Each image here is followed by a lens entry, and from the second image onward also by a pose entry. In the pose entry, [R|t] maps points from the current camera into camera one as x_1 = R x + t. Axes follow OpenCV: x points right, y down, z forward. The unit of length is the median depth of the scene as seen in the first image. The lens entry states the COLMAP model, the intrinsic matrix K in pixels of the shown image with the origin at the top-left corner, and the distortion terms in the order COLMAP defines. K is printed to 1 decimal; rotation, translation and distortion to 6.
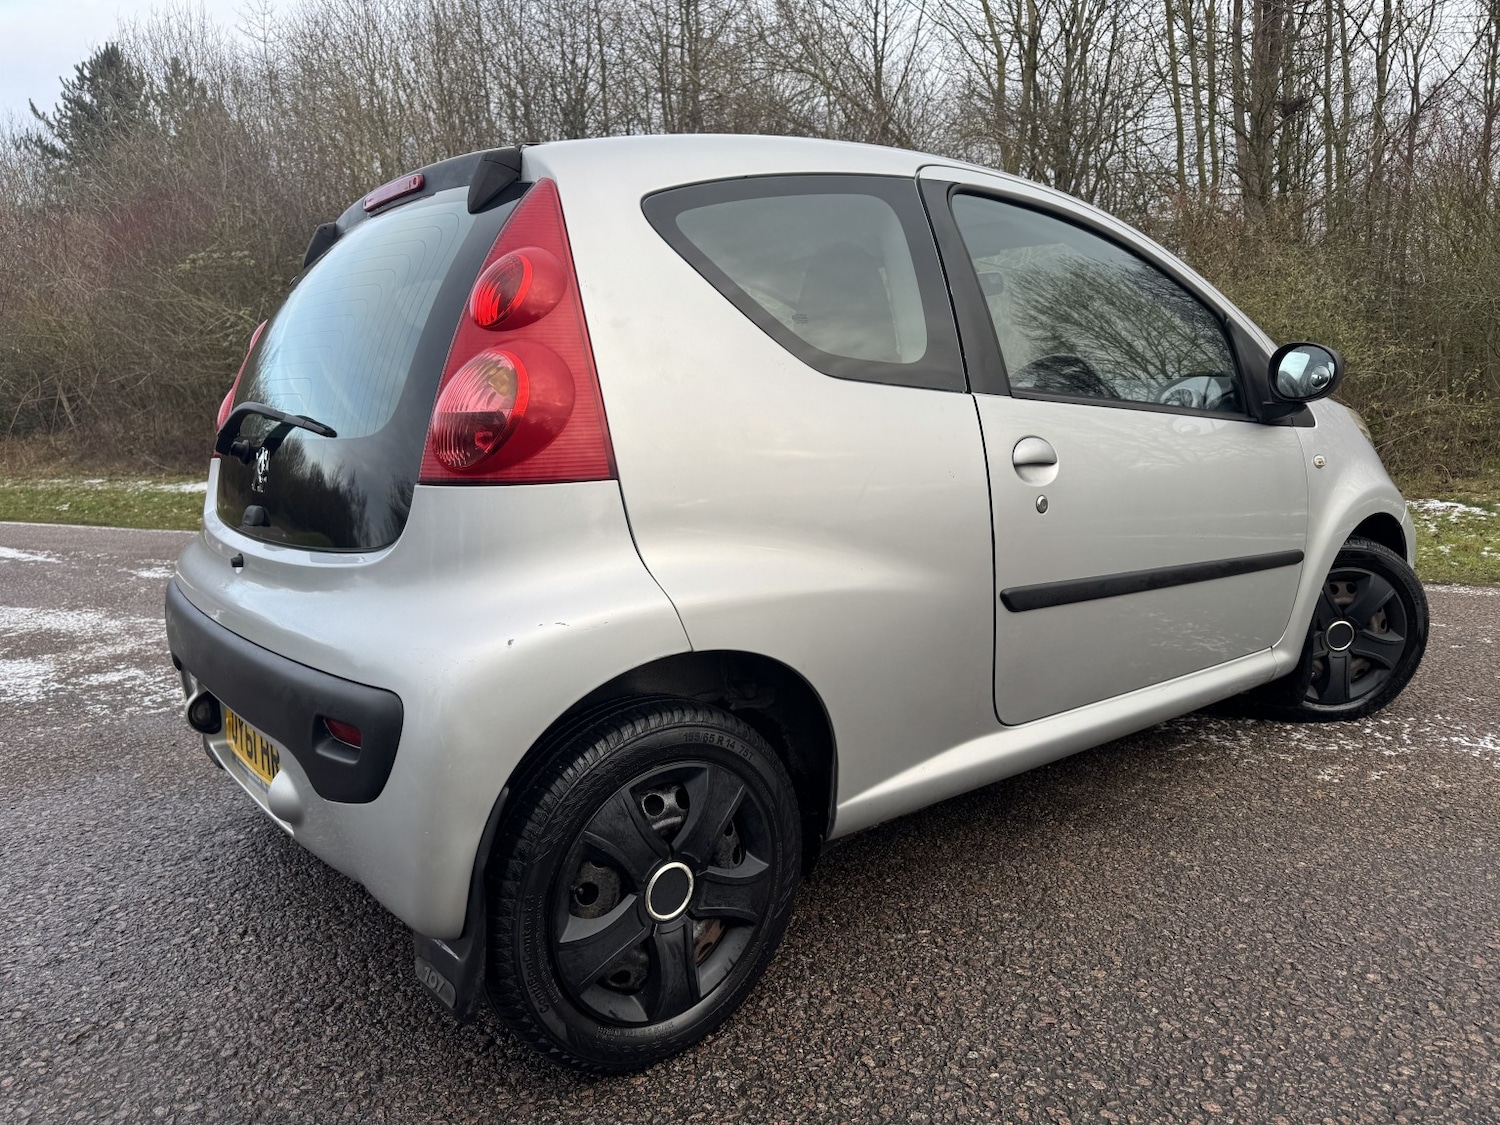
lens RADIAL K [[1078.9, 0, 760.4], [0, 1078.9, 570.5], [0, 0, 1]] dist [0.020571, -0.022826]
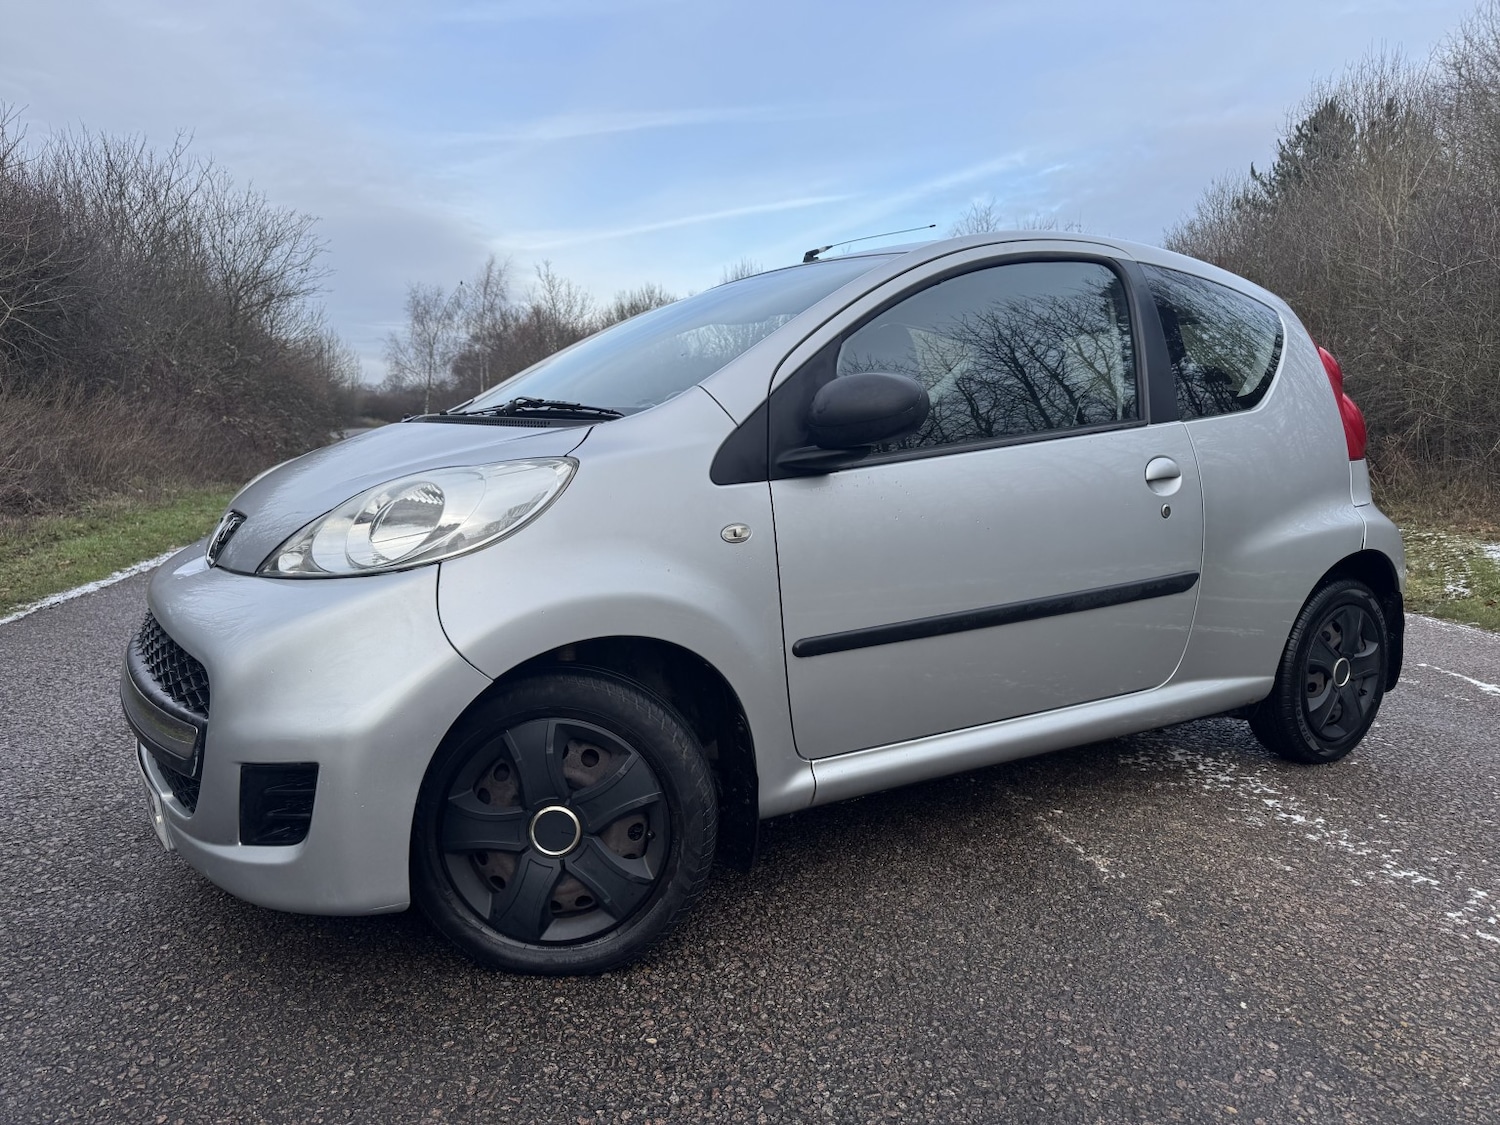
lens RADIAL K [[1078.9, 0, 759.7], [0, 1078.9, 569.2], [0, 0, 1]] dist [0.020571, -0.022826]
pose [[0.534040, 0.148355, -0.832341, 1.803264], [-0.174641, 0.982609, 0.063087, -0.026840], [0.827225, 0.111670, 0.550661, -0.020744]]
